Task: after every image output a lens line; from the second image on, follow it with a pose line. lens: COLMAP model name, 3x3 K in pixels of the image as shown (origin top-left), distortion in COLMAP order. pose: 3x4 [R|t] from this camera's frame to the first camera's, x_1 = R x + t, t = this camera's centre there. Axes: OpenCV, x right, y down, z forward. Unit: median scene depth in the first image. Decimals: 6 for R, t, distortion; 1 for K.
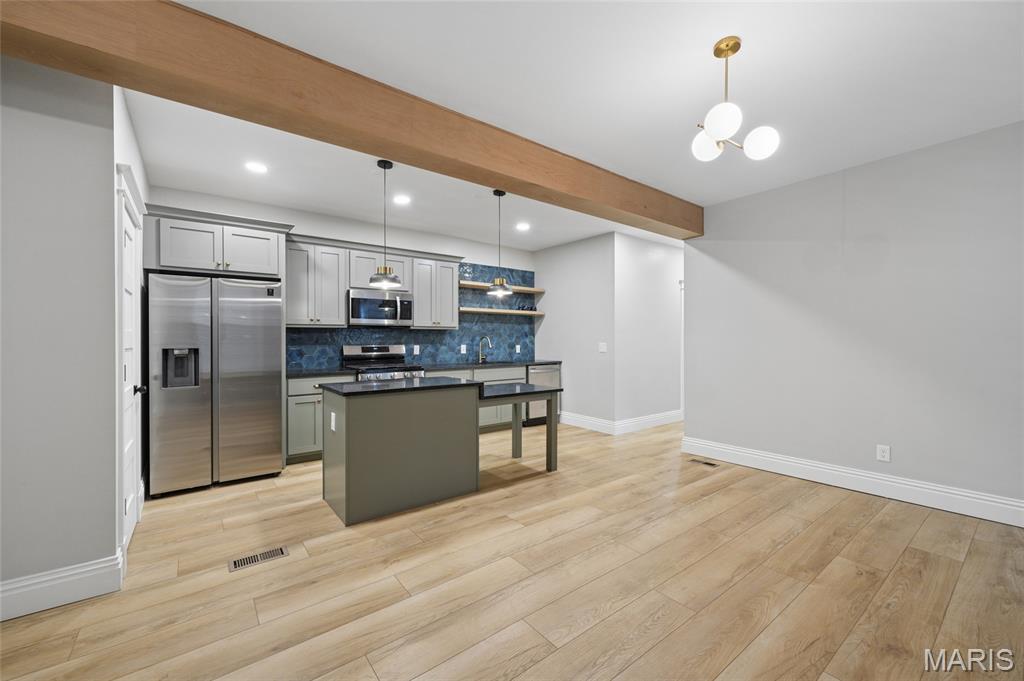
lens RADIAL K [[413.6, 0, 512.0], [0, 413.6, 340.5], [0, 0, 1]] dist [-0.001052, 0.000012]
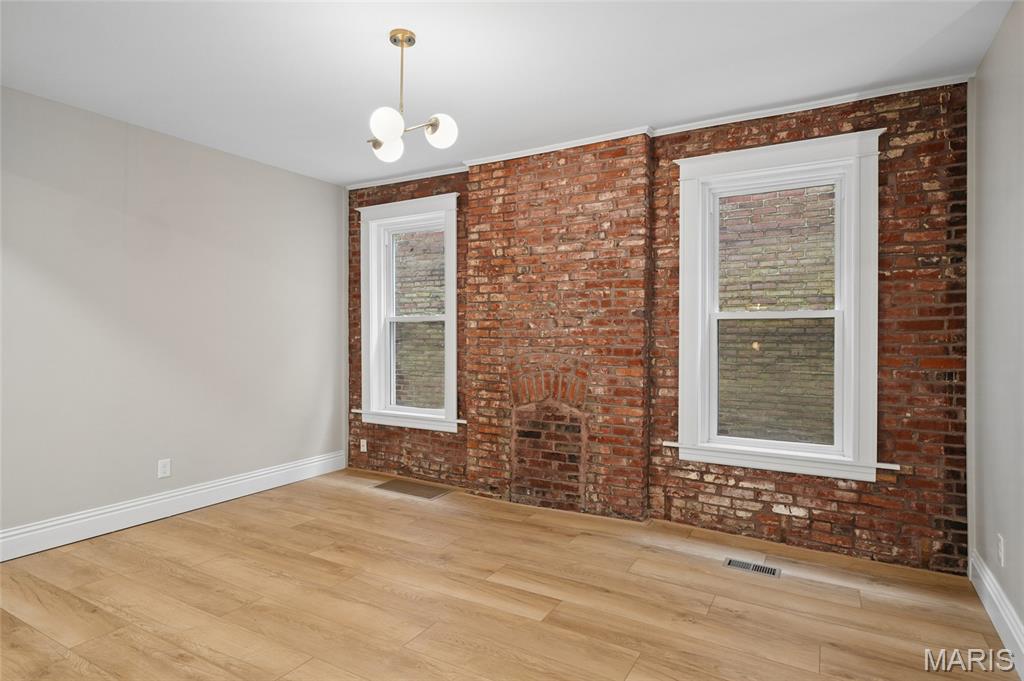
lens RADIAL K [[553.0, 0, 512.0], [0, 553.0, 340.5], [0, 0, 1]] dist [0.000566, 0.000445]
pose [[-0.377445, -0.003650, 0.926025, -0.335770], [-0.003319, 0.999991, 0.002589, -0.003699], [-0.926026, -0.002096, -0.377454, 0.540723]]
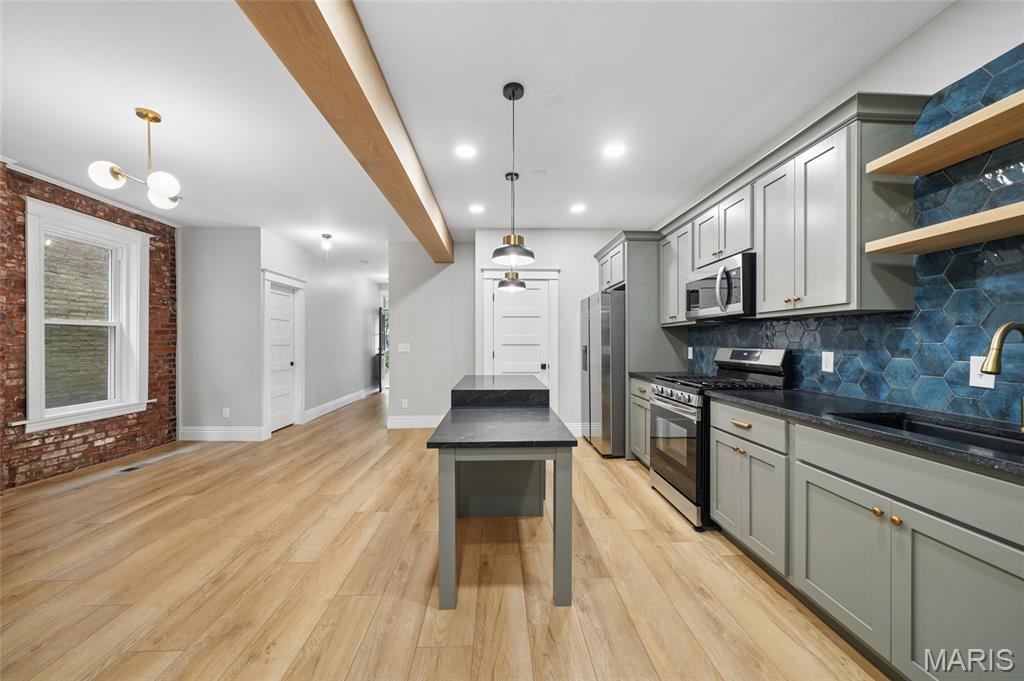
lens RADIAL K [[379.4, 0, 512.0], [0, 379.4, 340.5], [0, 0, 1]] dist [-0.000724, -0.000103]
pose [[-0.581128, 0.000627, -0.813812, 0.360180], [0.000055, 1.000000, 0.000731, -0.000710], [0.813812, 0.000380, -0.581128, 1.138270]]
